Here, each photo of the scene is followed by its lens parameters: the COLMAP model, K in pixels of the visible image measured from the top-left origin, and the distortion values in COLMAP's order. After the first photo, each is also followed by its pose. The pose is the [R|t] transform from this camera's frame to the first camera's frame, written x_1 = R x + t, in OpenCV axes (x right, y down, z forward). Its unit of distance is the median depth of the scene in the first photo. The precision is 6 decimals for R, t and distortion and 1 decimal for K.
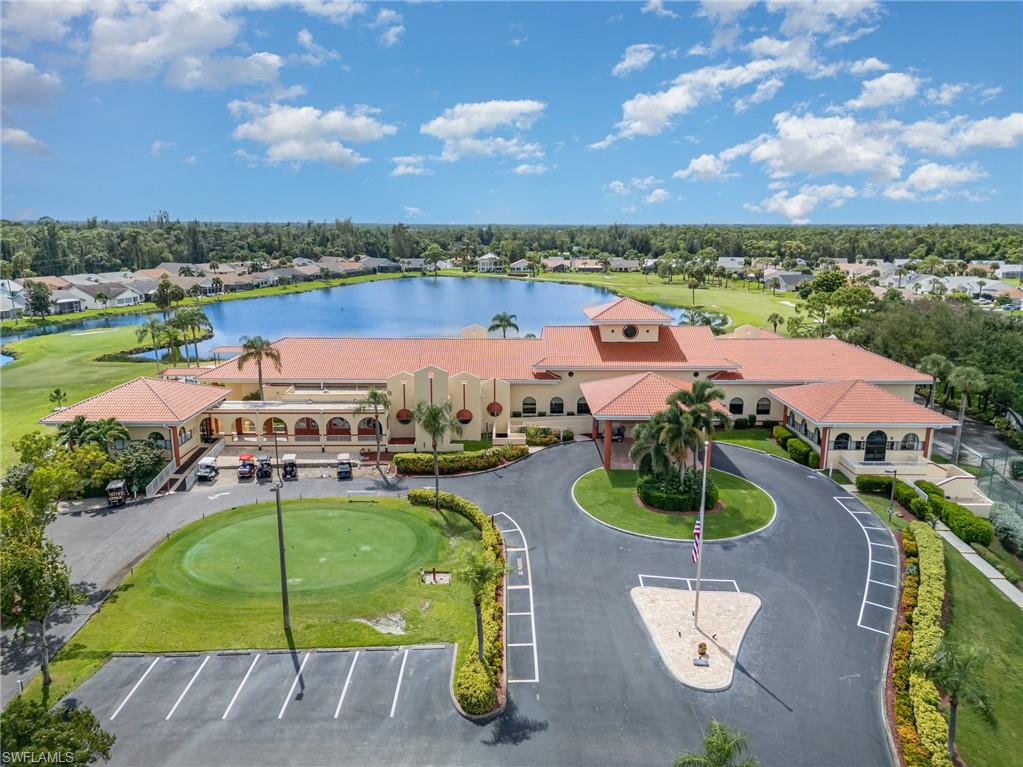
lens RADIAL K [[710.2, 0, 511.5], [0, 710.2, 383.5], [0, 0, 1]] dist [0.038809, -0.006298]
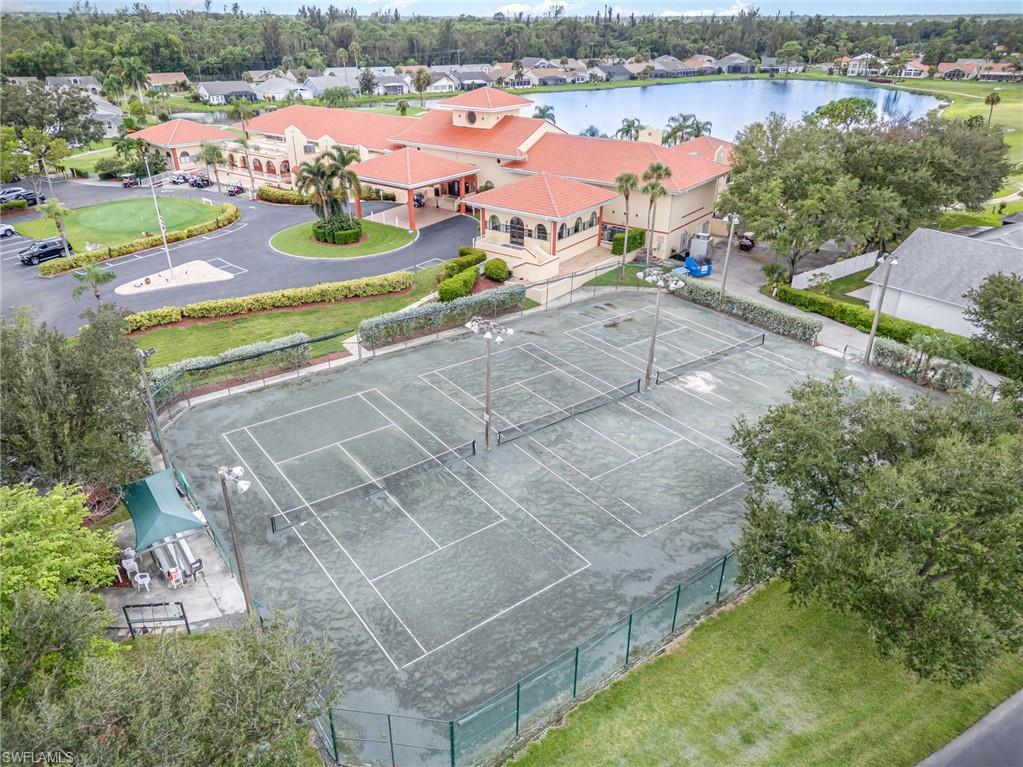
lens RADIAL K [[710.2, 0, 511.5], [0, 710.2, 383.5], [0, 0, 1]] dist [0.038809, -0.006298]
pose [[0.792592, 0.275555, -0.543937, 0.506090], [-0.132115, 0.948478, 0.287983, -0.003268], [0.595268, -0.156391, 0.788161, 0.028384]]
